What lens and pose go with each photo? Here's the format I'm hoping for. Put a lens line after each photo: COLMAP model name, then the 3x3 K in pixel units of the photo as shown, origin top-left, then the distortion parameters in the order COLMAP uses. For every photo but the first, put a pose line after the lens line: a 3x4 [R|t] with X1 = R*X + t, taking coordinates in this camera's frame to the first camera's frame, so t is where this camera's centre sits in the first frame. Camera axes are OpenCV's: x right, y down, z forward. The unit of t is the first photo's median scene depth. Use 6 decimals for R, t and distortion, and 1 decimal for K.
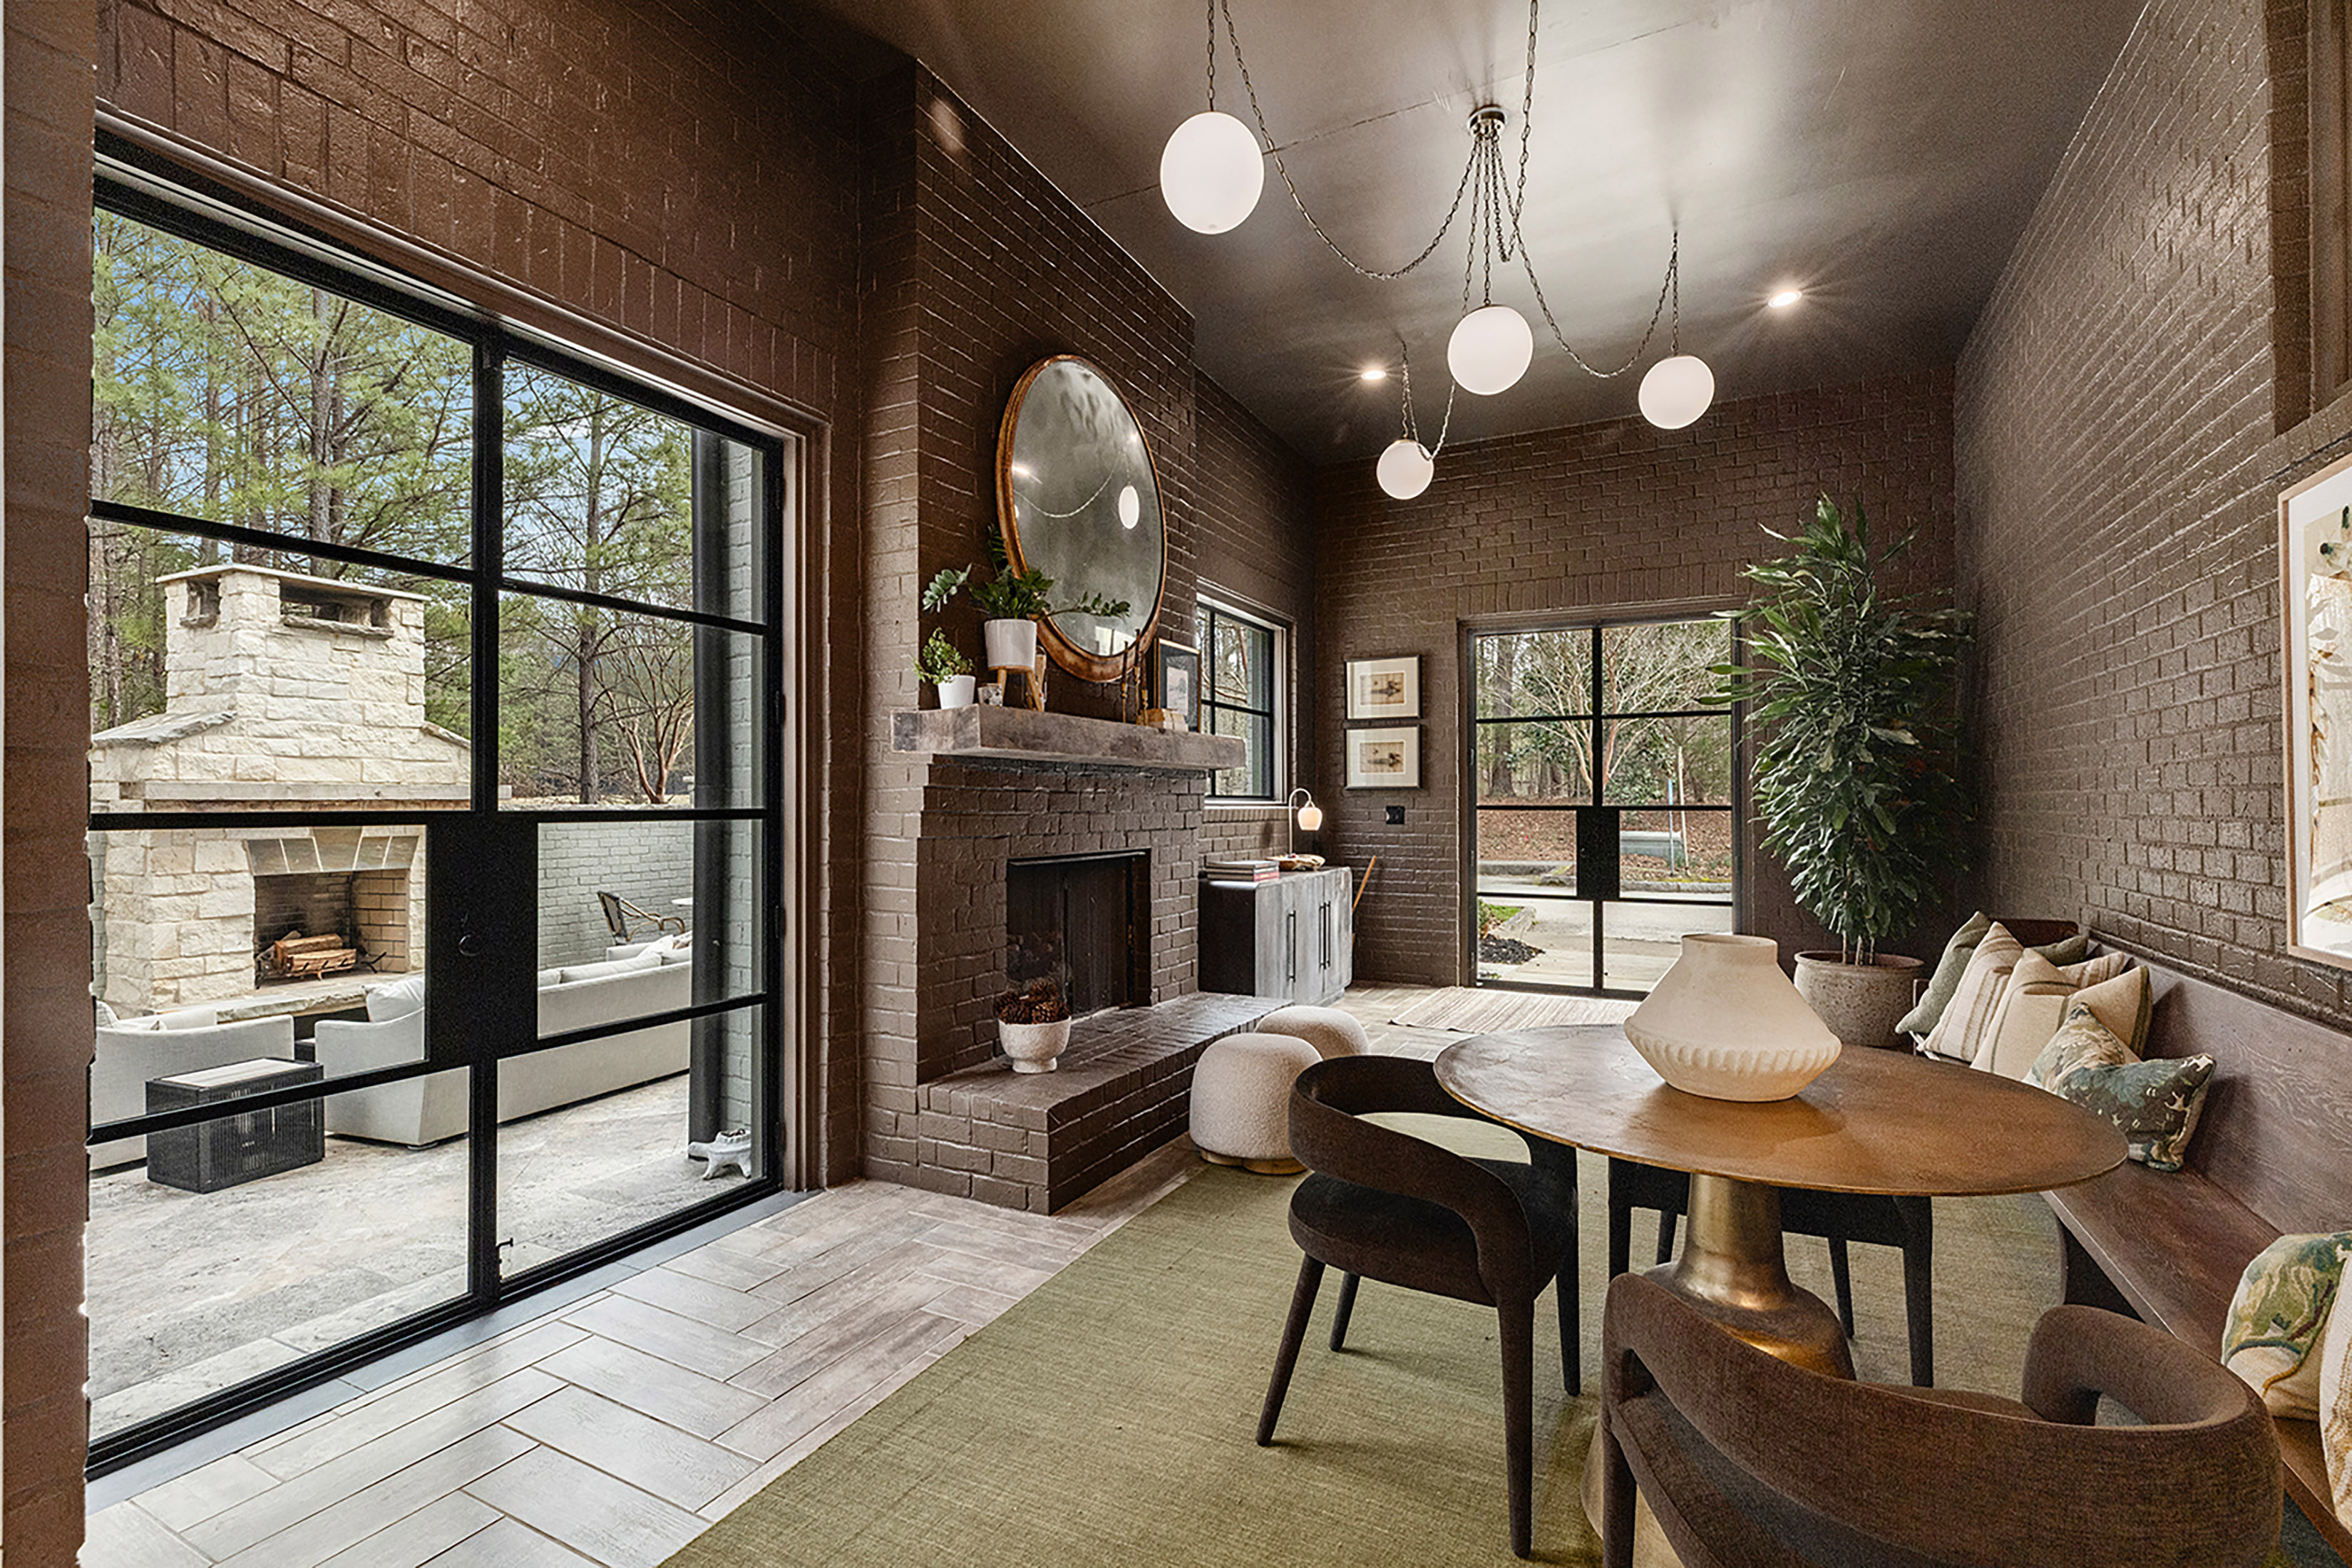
lens RADIAL K [[1055.1, 0, 1172.5], [0, 1055.1, 797.7], [0, 0, 1]] dist [0.008321, -0.000438]
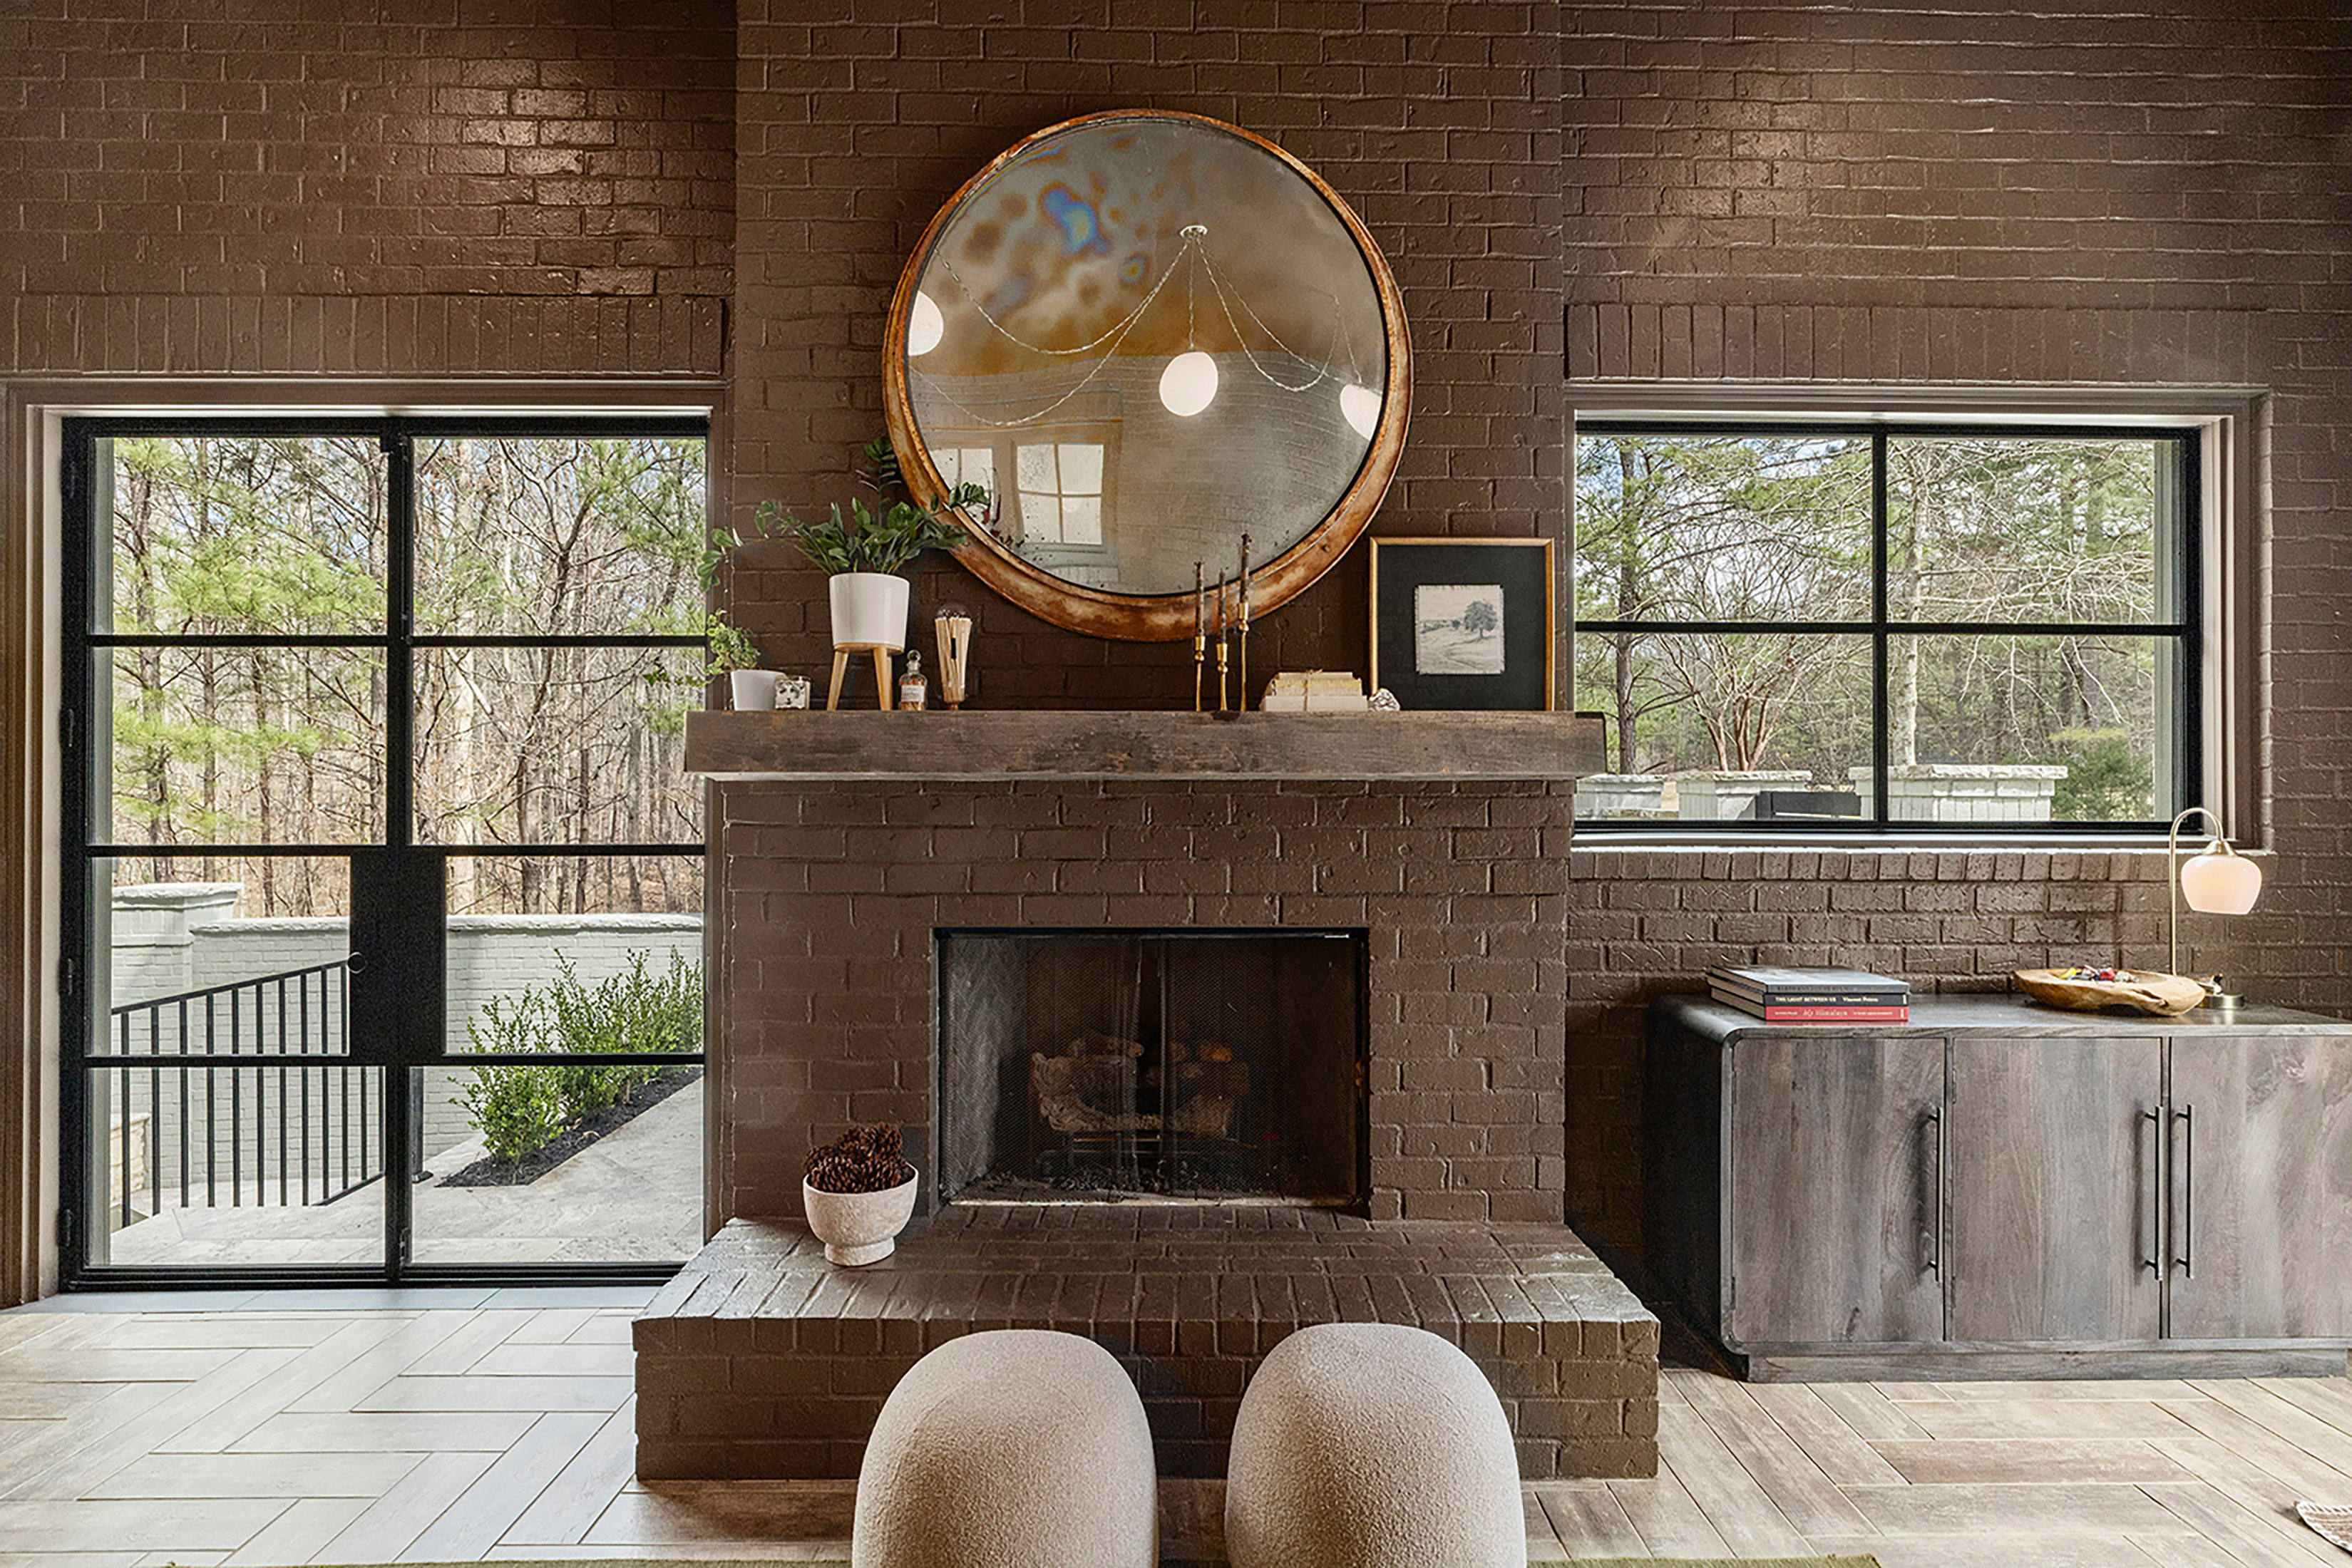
lens RADIAL K [[1095.7, 0, 1178.9], [0, 1095.7, 795.4], [0, 0, 1]] dist [-0.002393, -0.000263]
pose [[0.473256, -0.005057, -0.880910, 0.577635], [0.005112, 0.999982, -0.002994, -0.025219], [0.880910, -0.003086, 0.473274, 0.870760]]
